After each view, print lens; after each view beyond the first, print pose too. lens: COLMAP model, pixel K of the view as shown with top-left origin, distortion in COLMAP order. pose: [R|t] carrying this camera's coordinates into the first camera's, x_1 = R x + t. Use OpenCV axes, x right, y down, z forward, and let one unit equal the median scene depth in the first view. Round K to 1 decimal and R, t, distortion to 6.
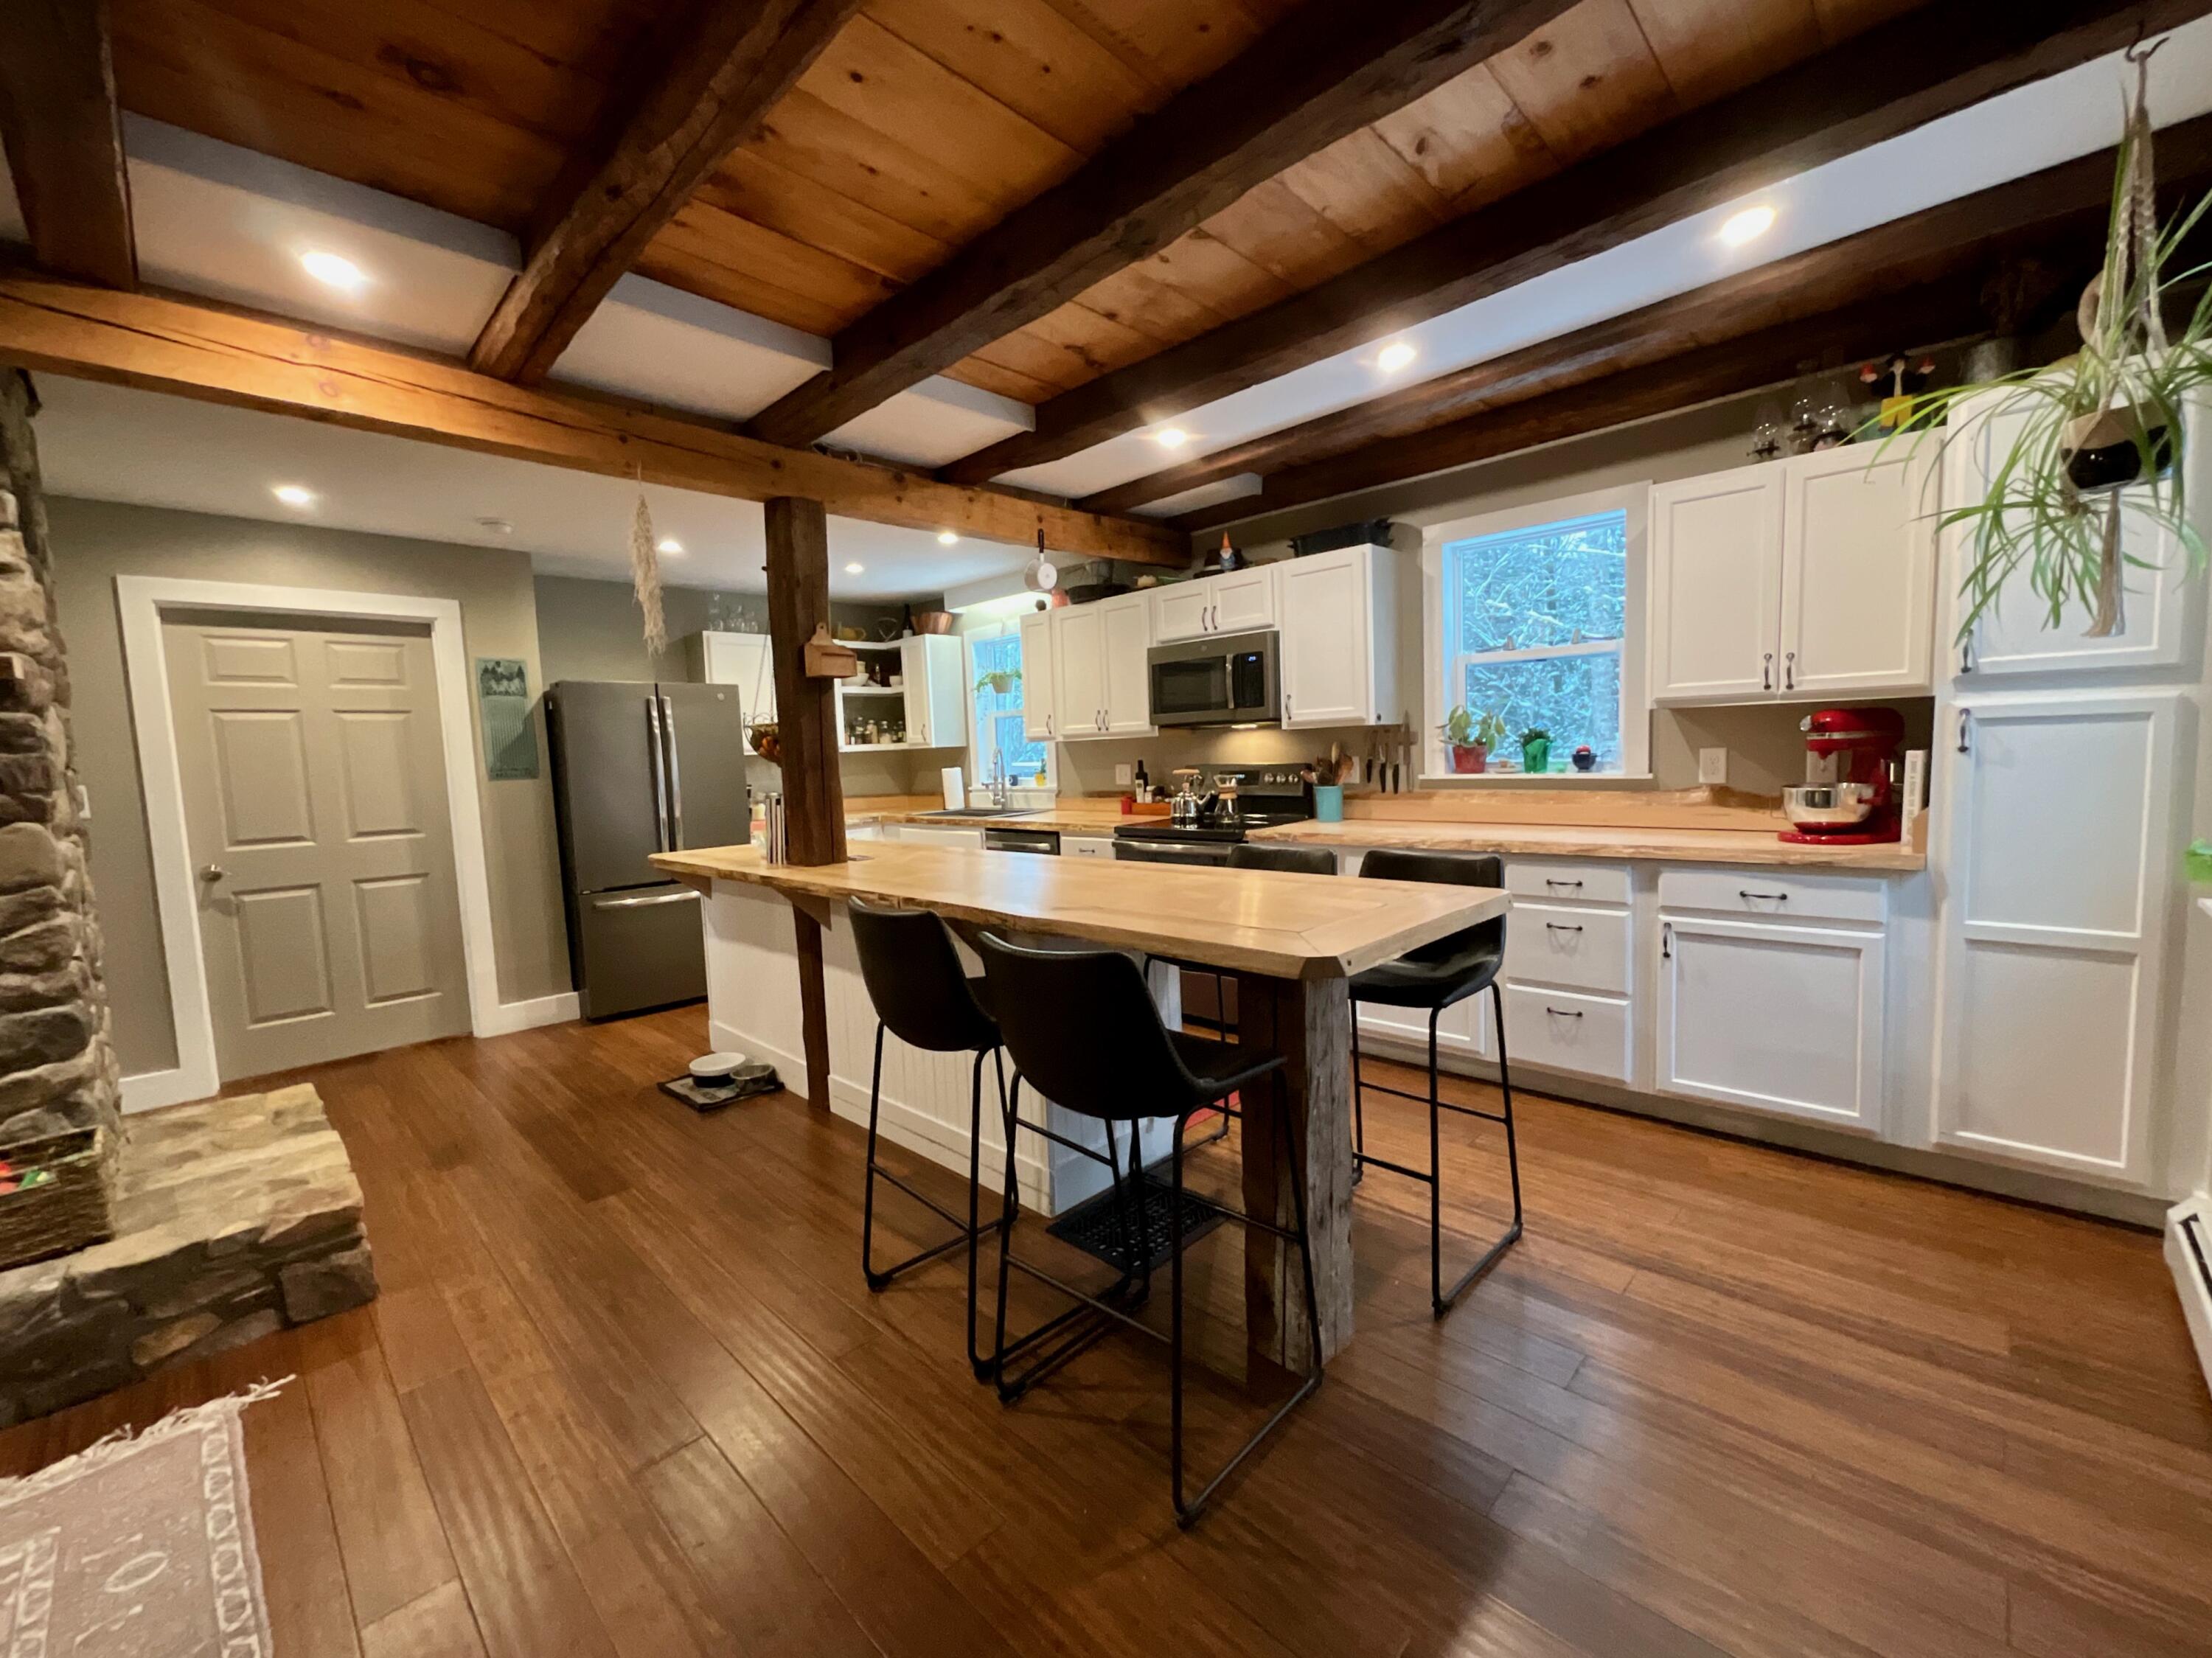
lens RADIAL K [[911.8, 0, 1067.7], [0, 911.8, 819.1], [0, 0, 1]] dist [0.001371, -0.001971]
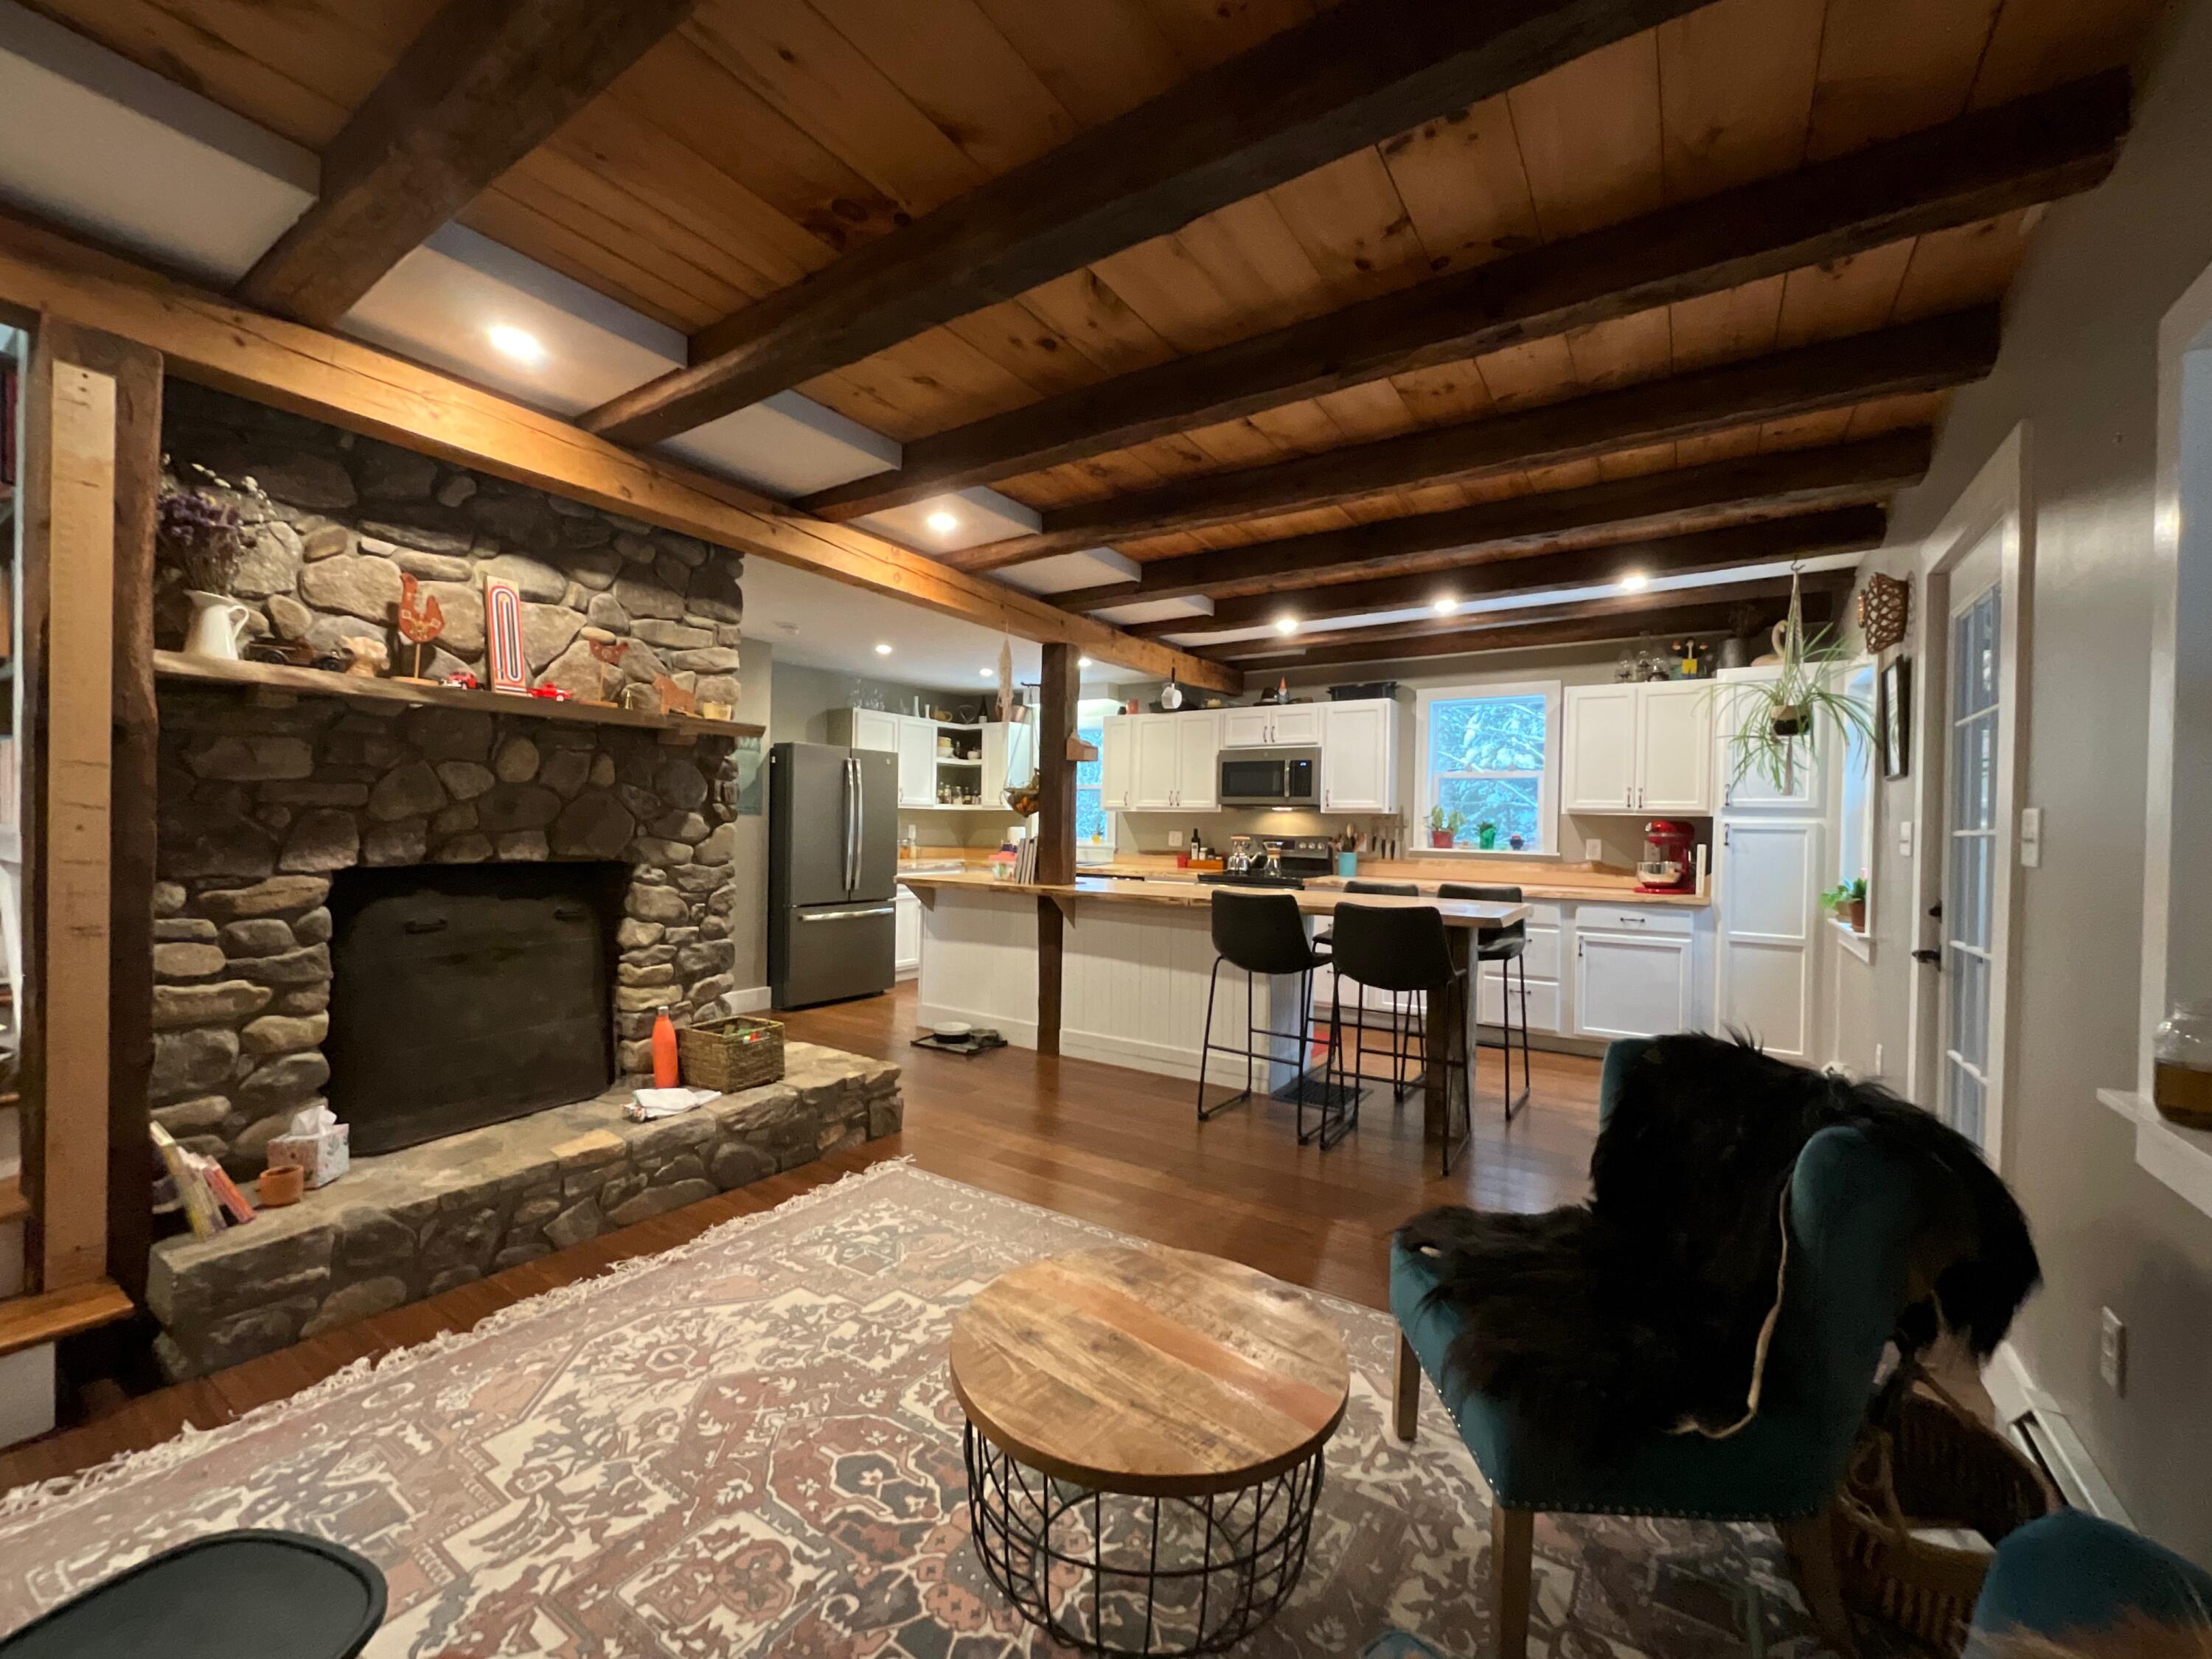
lens RADIAL K [[911.9, 0, 1065.3], [0, 911.9, 815.1], [0, 0, 1]] dist [0.001371, -0.001971]
pose [[0.981240, 0.060357, 0.183100, -0.585823], [-0.044529, 0.995004, -0.089360, 0.074521], [-0.187578, 0.079530, 0.979025, -0.498014]]
